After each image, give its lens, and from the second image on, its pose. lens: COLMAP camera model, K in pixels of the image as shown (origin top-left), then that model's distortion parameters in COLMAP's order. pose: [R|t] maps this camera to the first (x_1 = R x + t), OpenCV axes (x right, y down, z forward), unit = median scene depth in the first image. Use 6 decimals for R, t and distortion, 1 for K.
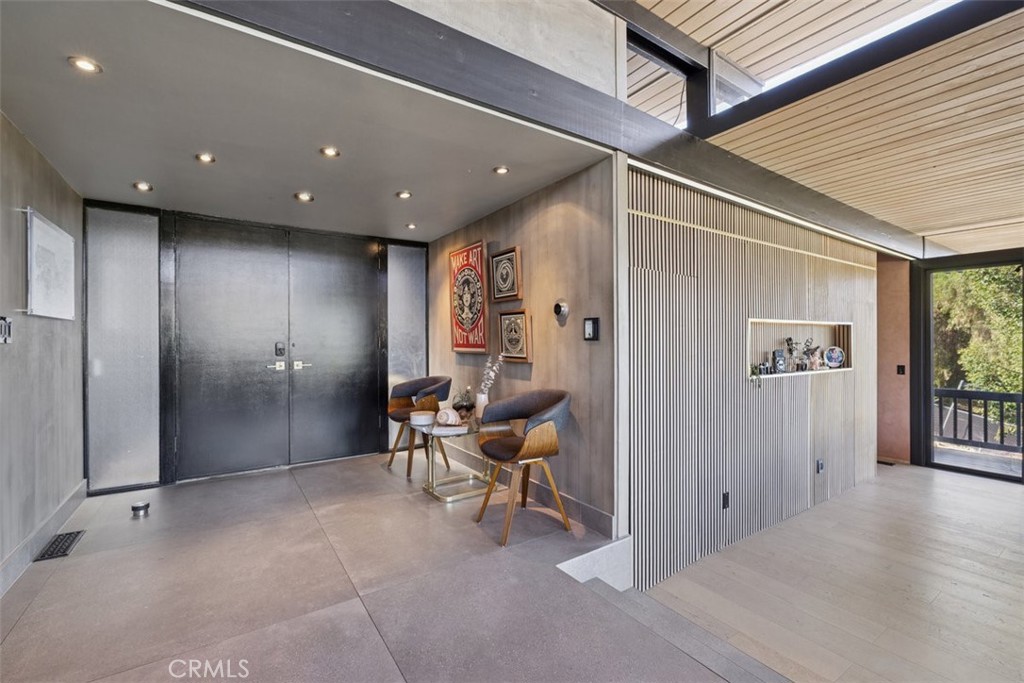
lens RADIAL K [[435.0, 0, 514.1], [0, 435.0, 340.3], [0, 0, 1]] dist [-0.000955, 0.000127]
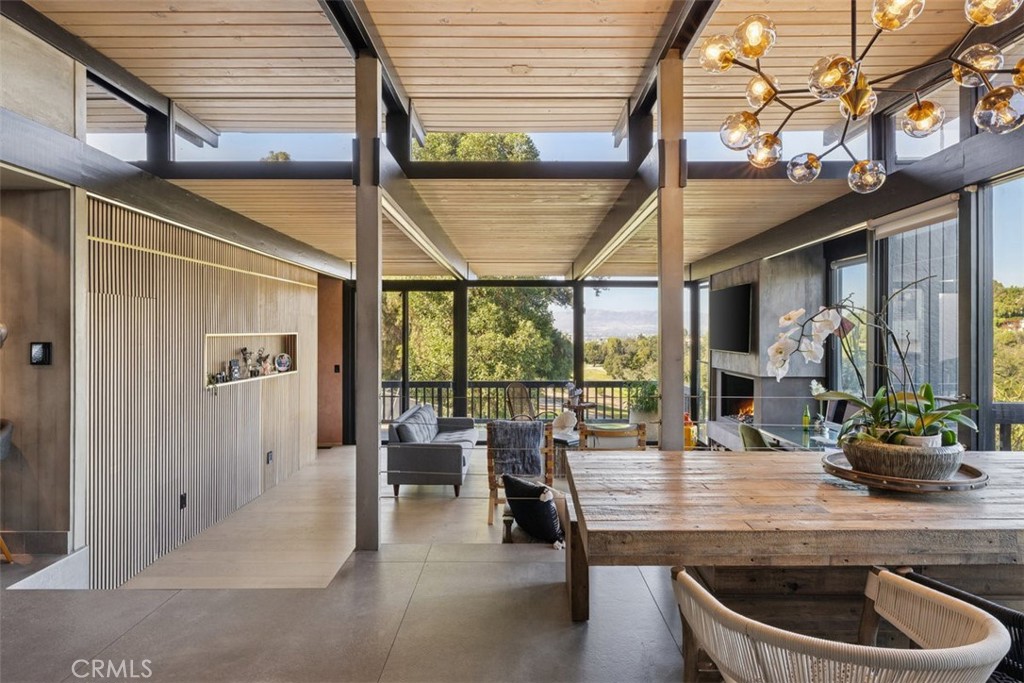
lens RADIAL K [[547.4, 0, 509.6], [0, 547.4, 335.5], [0, 0, 1]] dist [-0.001481, -0.000320]
pose [[0.557532, 0.001898, 0.830153, -0.213248], [-0.008171, 0.999961, 0.003201, -0.064307], [-0.830115, -0.008567, 0.557526, -0.477878]]
